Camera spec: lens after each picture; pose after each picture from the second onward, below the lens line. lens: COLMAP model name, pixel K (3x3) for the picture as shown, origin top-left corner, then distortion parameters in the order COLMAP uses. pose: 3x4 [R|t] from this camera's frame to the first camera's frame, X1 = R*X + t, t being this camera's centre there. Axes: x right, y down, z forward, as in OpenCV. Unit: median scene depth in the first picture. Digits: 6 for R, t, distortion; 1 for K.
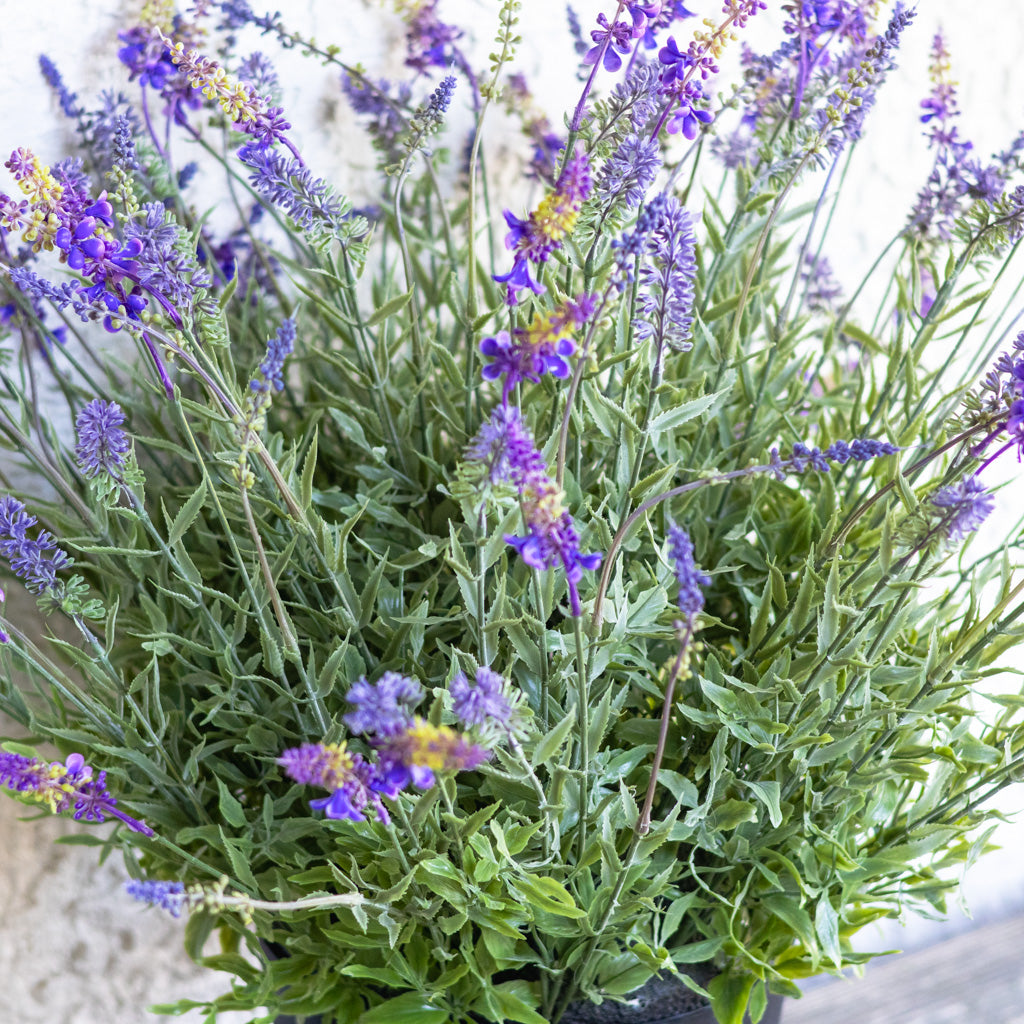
lens RADIAL K [[3488.6, 0, 512.8], [0, 3488.6, 552.0], [0, 0, 1]] dist [0.136030, -0.933448]
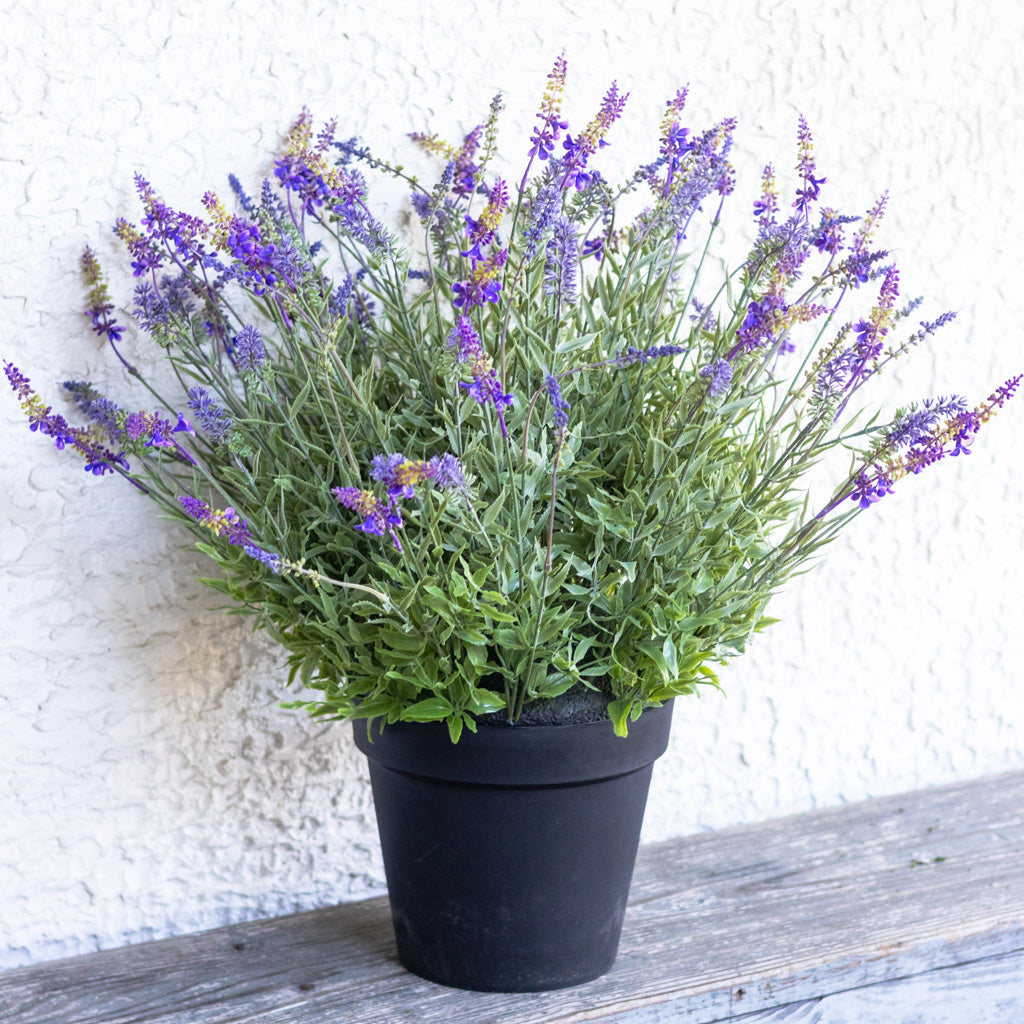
lens RADIAL K [[3488.6, 0, 512.8], [0, 3488.6, 552.0], [0, 0, 1]] dist [0.136030, -0.933448]
pose [[0.997312, 0.001778, -0.073252, 0.138073], [-0.010234, 0.993287, -0.115224, 0.254944], [0.072555, 0.115664, 0.990635, -0.707965]]
